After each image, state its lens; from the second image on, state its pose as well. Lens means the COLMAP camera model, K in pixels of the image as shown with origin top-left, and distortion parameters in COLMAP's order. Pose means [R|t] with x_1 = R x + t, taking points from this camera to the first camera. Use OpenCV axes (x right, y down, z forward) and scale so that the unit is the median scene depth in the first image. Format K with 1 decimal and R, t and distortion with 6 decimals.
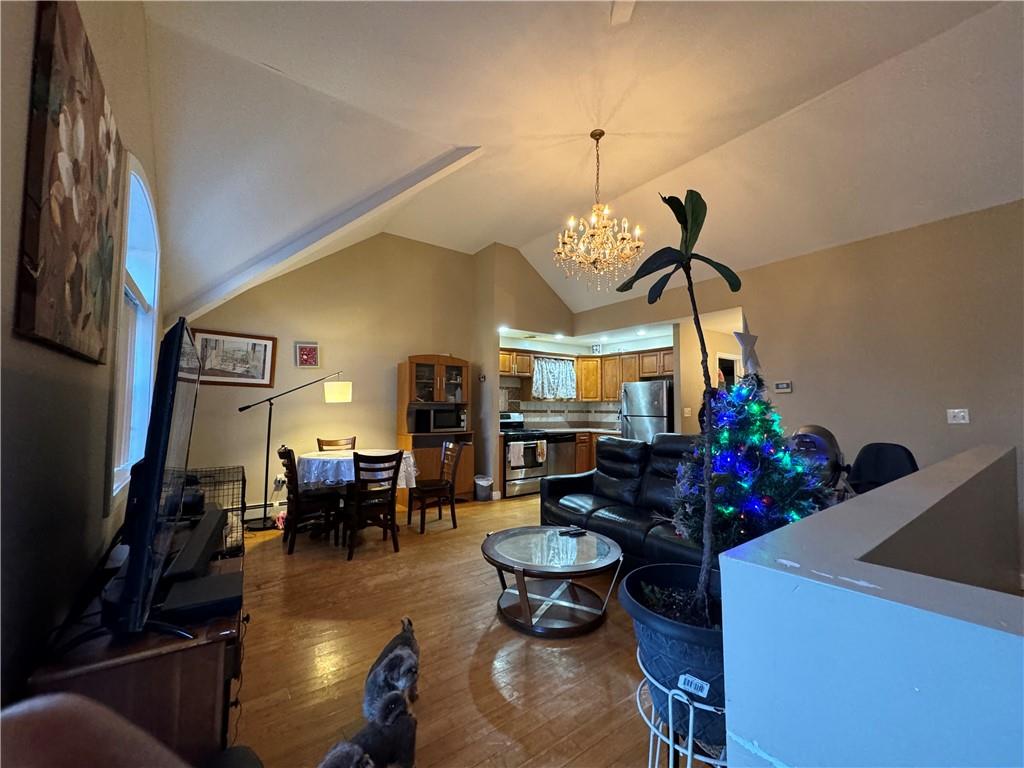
lens RADIAL K [[408.1, 0, 510.4], [0, 408.1, 381.3], [0, 0, 1]] dist [0.000542, -0.000680]
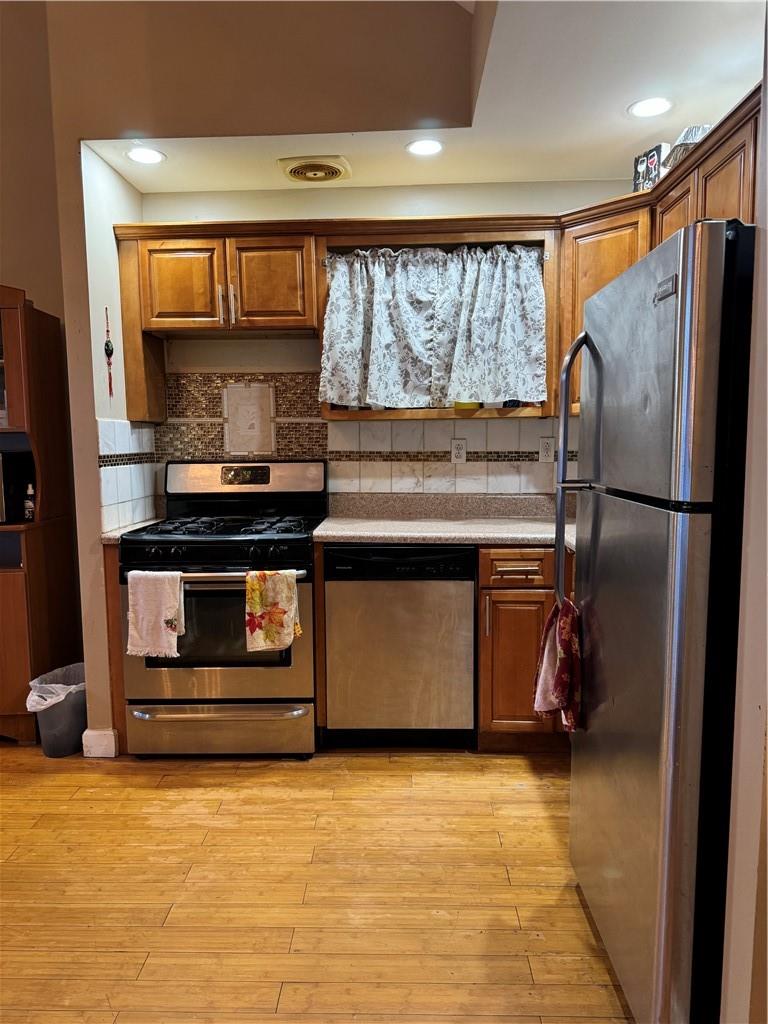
lens RADIAL K [[719.8, 0, 377.6], [0, 719.8, 517.3], [0, 0, 1]] dist [0.040129, -0.047525]
pose [[0.787217, 0.053540, -0.614348, 0.389255], [0.052226, 0.986857, 0.152925, 0.042417], [0.614461, -0.152470, 0.774074, 0.655258]]
